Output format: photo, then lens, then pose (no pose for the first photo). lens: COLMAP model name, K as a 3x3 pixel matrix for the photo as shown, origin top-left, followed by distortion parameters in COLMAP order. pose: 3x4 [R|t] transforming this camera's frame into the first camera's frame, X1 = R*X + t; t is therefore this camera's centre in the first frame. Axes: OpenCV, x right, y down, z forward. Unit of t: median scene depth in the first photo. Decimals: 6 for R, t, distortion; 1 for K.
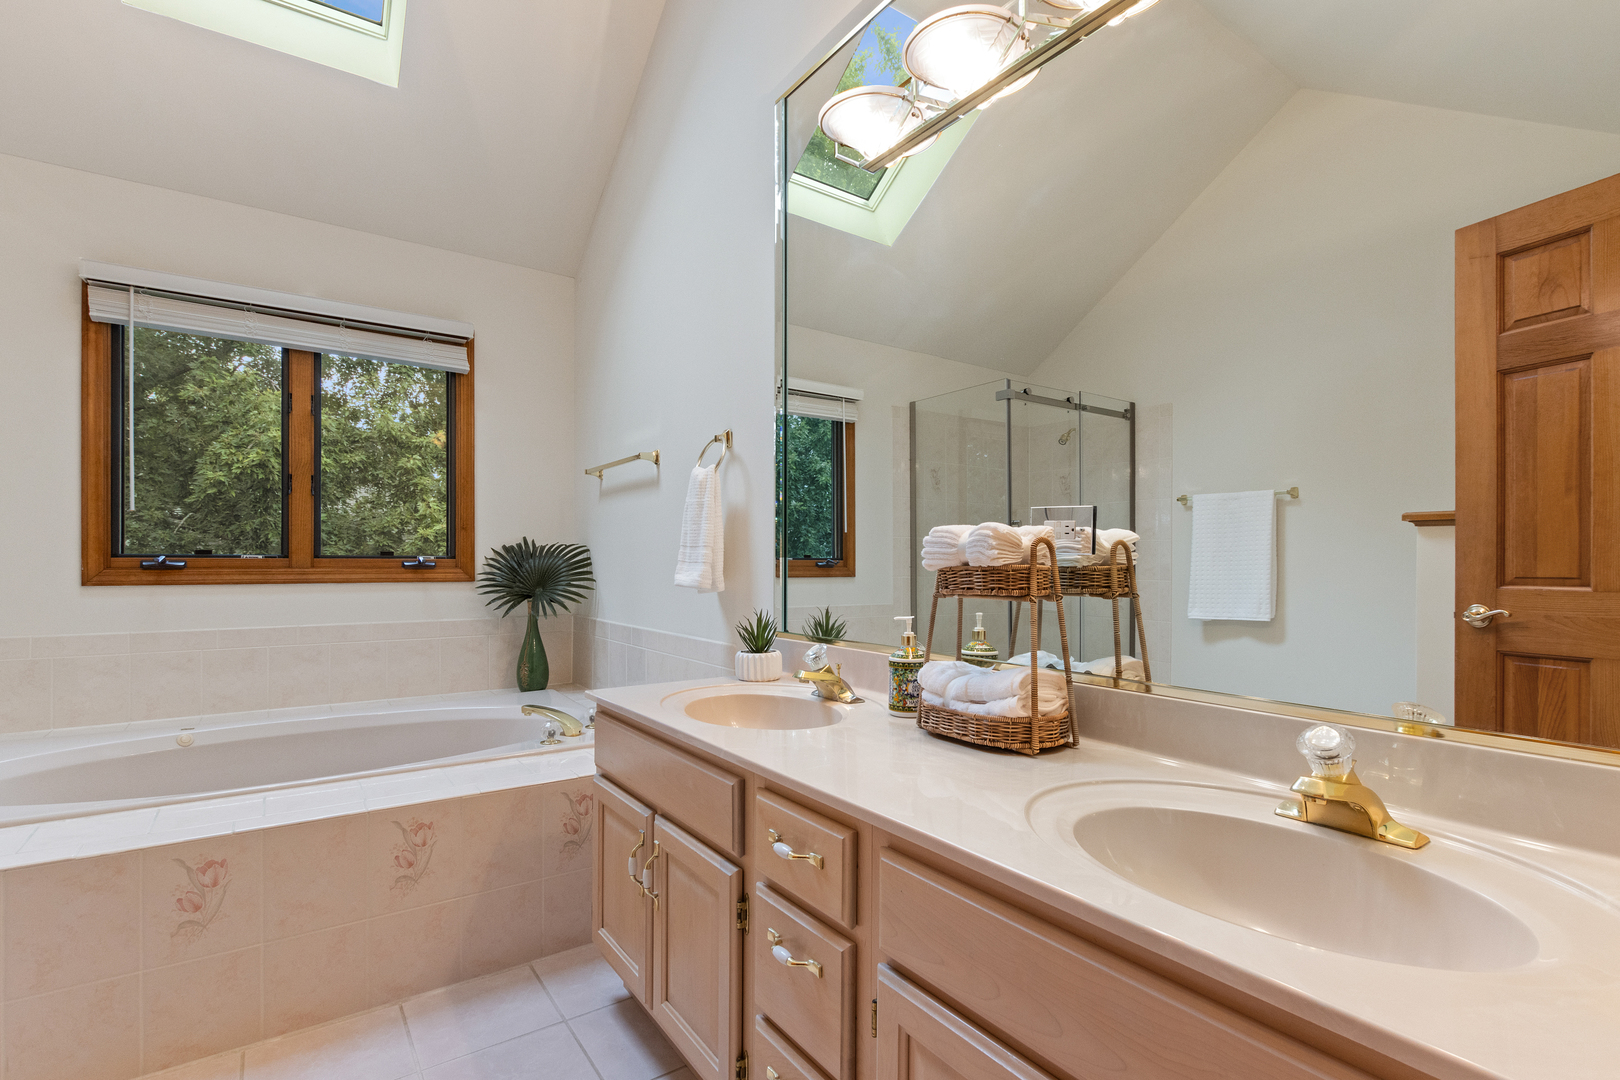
lens RADIAL K [[747.9, 0, 806.8], [0, 747.9, 555.3], [0, 0, 1]] dist [0.001668, 0.000582]
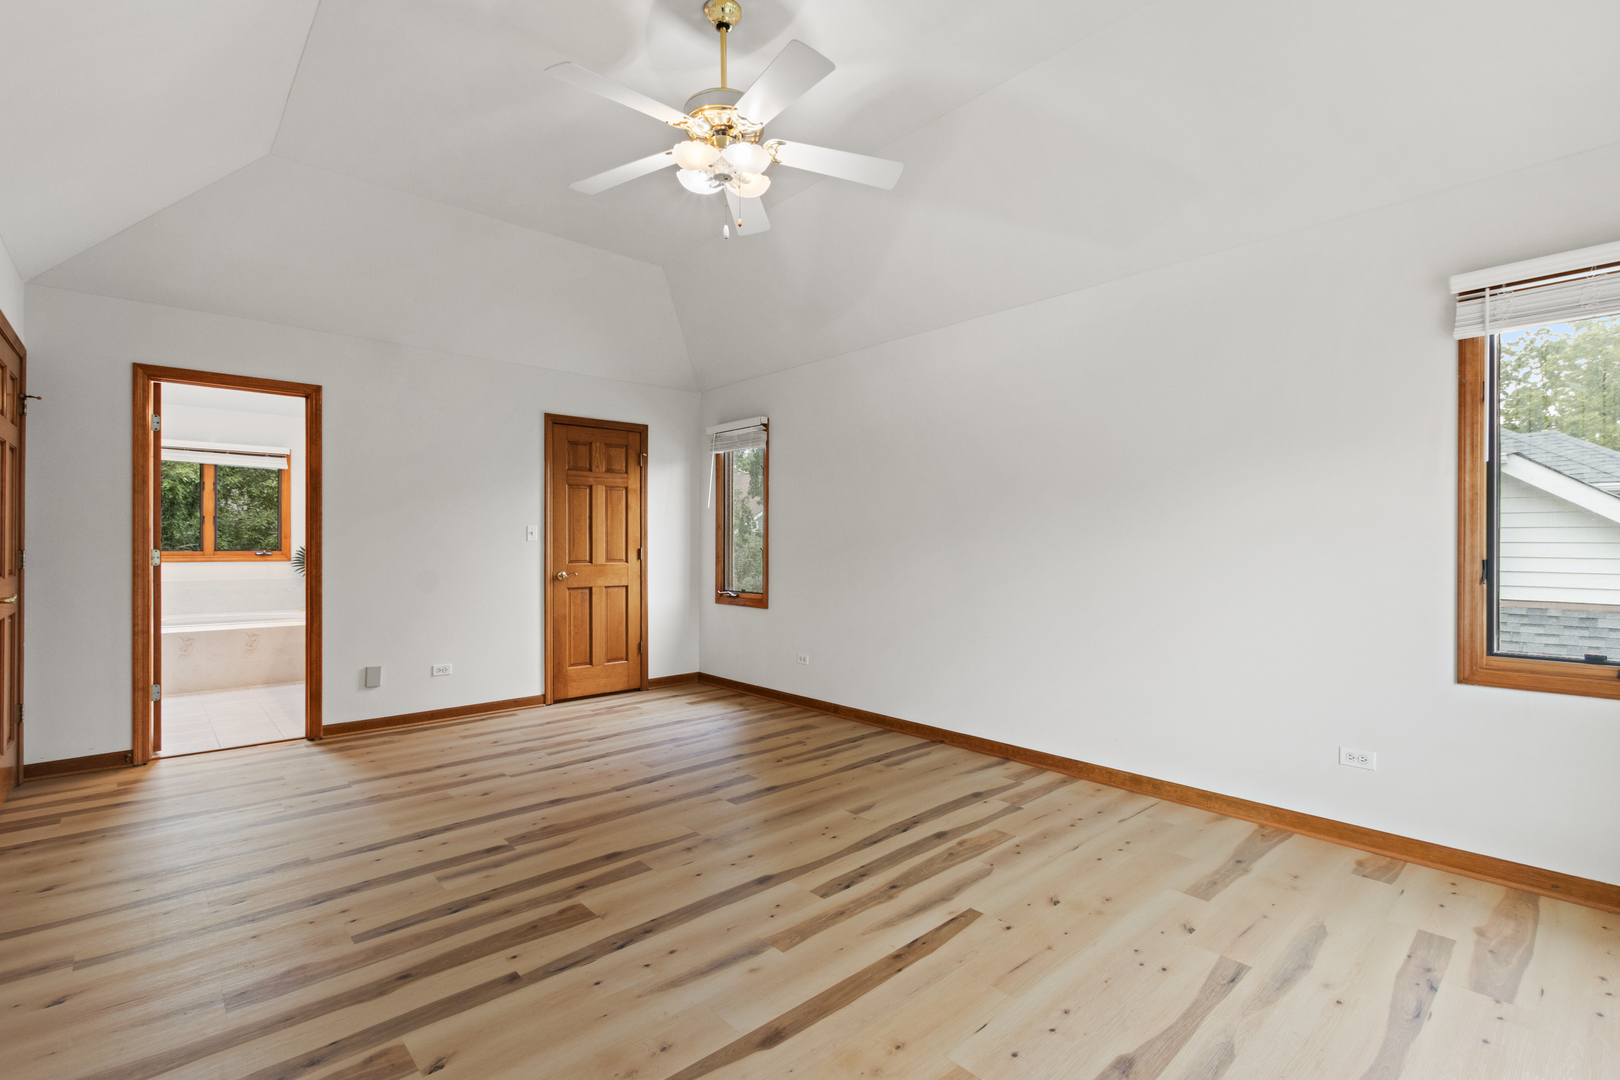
lens RADIAL K [[747.9, 0, 813.5], [0, 747.9, 540.0], [0, 0, 1]] dist [0.001668, 0.000582]
pose [[0.993535, 0.004538, 0.113434, 0.850541], [-0.004821, 0.999986, 0.002213, -0.041748], [-0.113422, -0.002746, 0.993543, -1.396150]]
